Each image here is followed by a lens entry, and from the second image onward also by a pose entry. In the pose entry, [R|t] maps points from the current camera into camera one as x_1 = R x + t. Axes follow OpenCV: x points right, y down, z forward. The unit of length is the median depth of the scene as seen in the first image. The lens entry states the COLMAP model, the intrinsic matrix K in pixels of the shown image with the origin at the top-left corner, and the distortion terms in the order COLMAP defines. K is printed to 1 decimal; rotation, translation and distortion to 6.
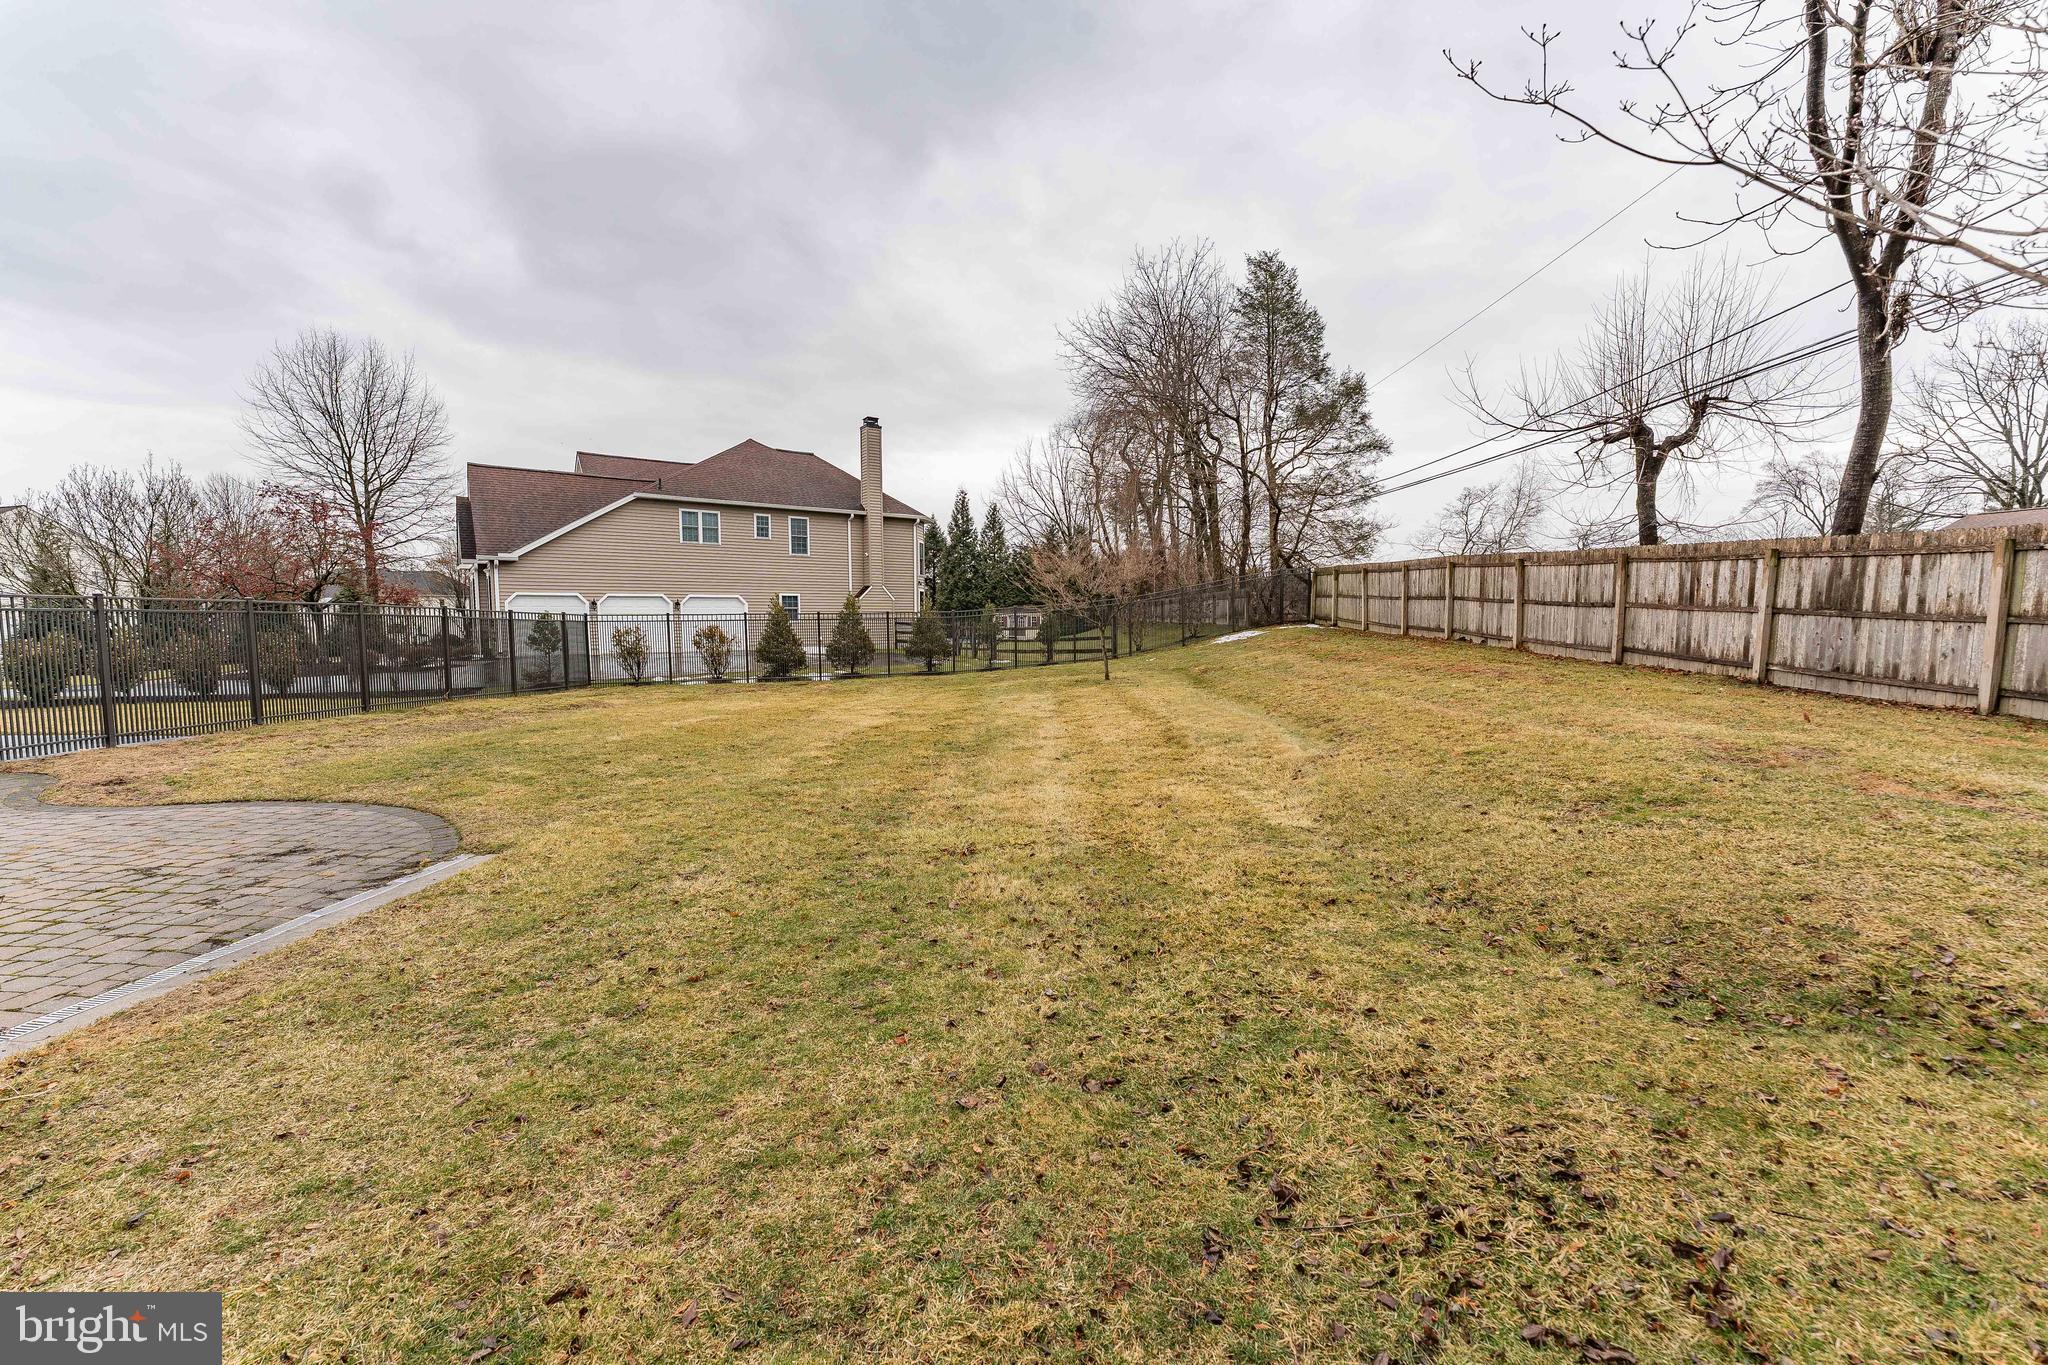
lens RADIAL K [[815.9, 0, 1026.7], [0, 815.9, 687.4], [0, 0, 1]] dist [-0.001627, -0.000846]
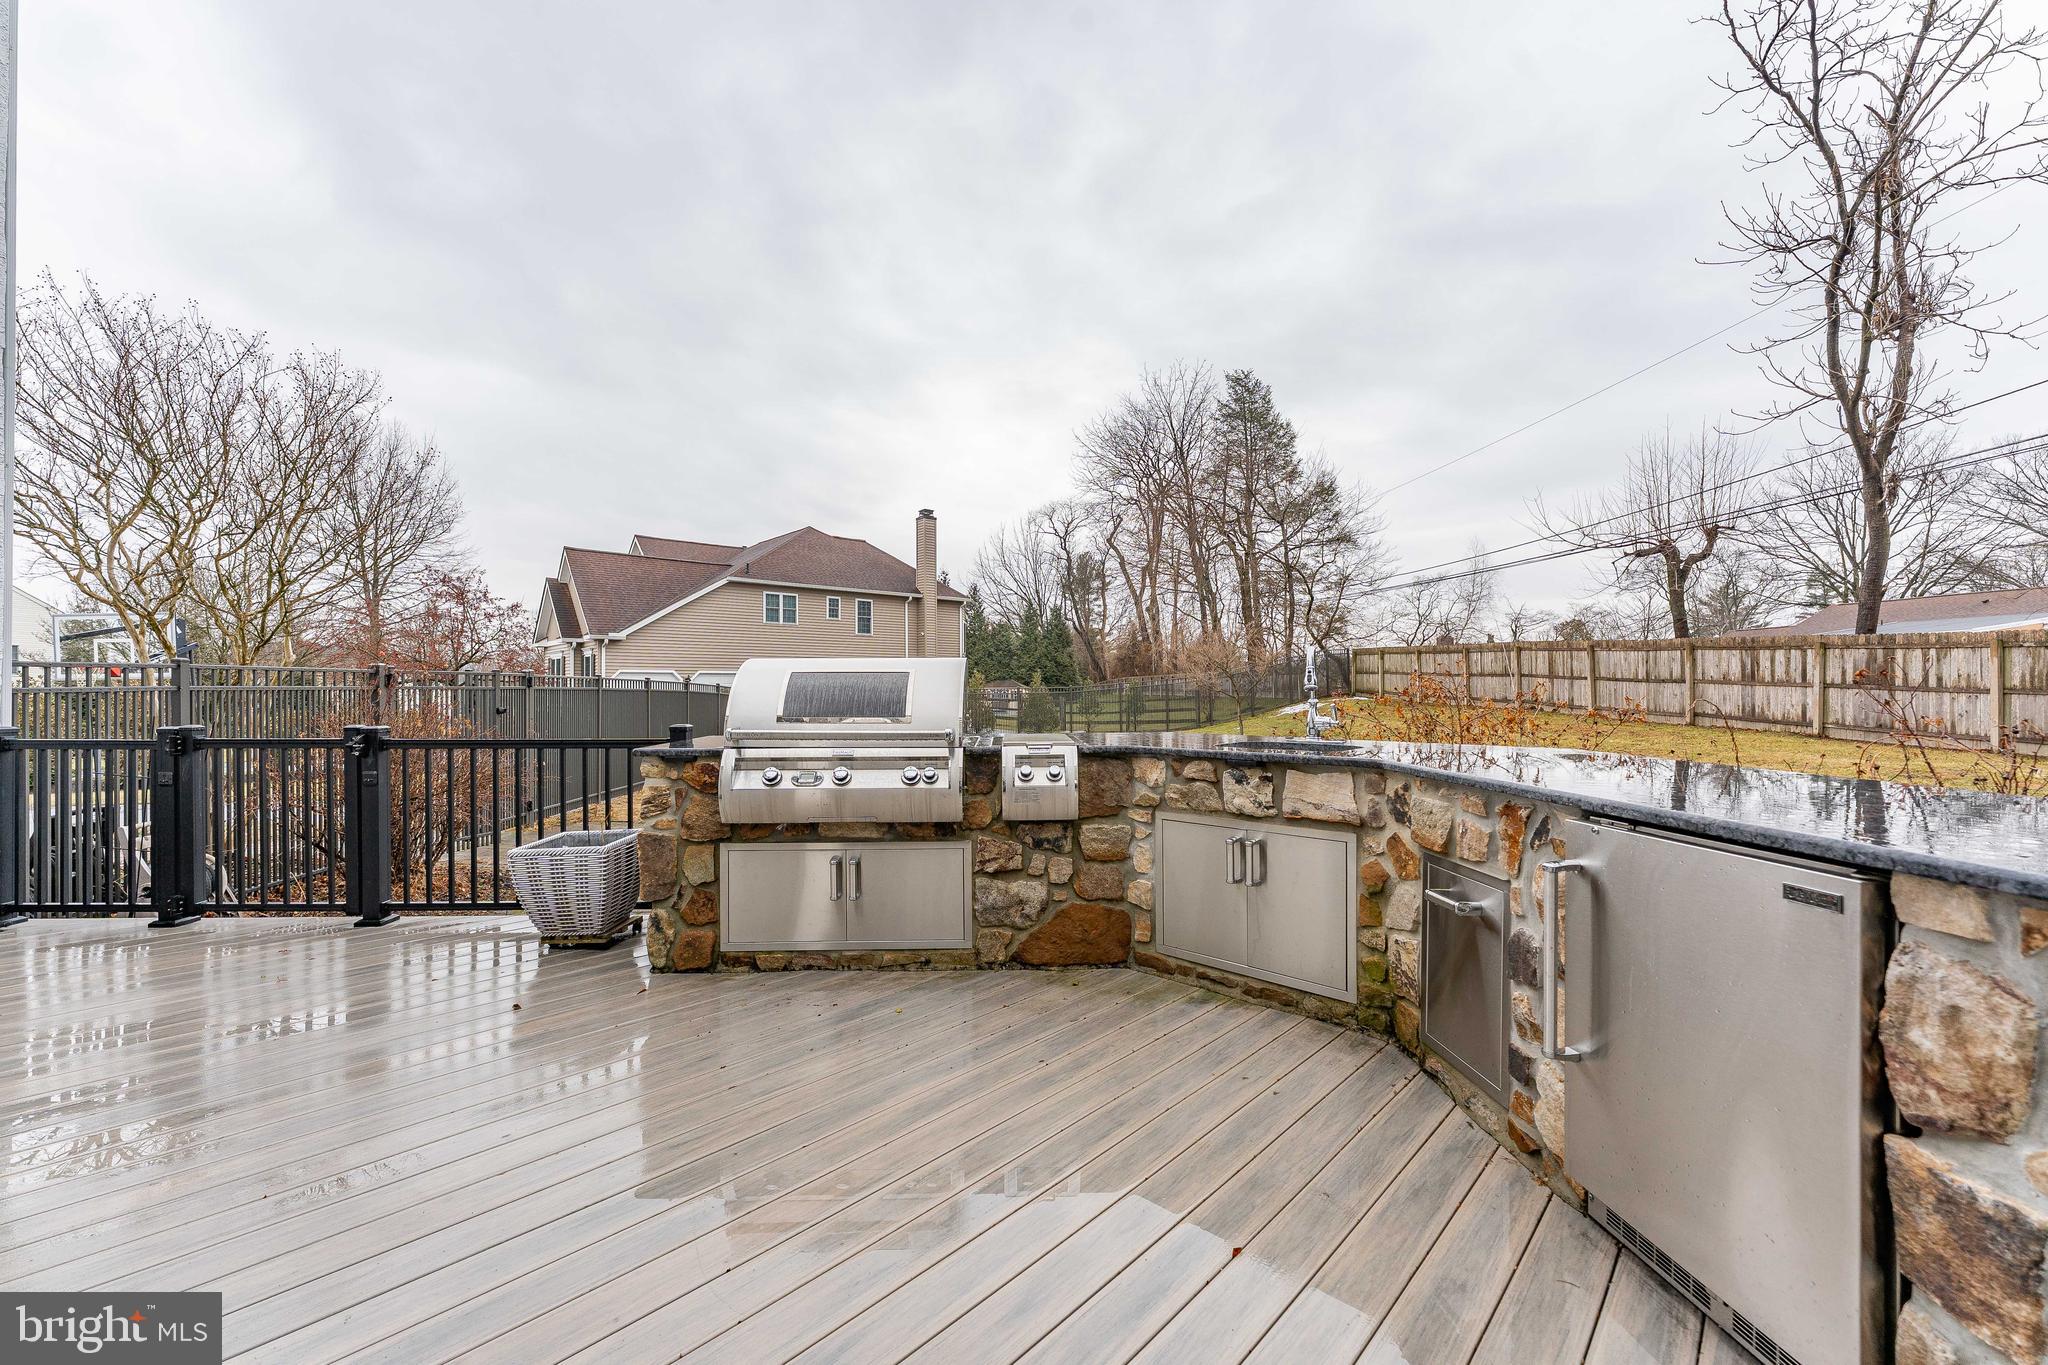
lens RADIAL K [[815.9, 0, 1024.2], [0, 815.9, 686.4], [0, 0, 1]] dist [-0.001627, -0.000846]
pose [[0.994471, -0.002959, 0.104971, -0.496211], [0.012531, 0.995804, -0.090647, 0.014790], [-0.104262, 0.091461, 0.990335, -0.206967]]
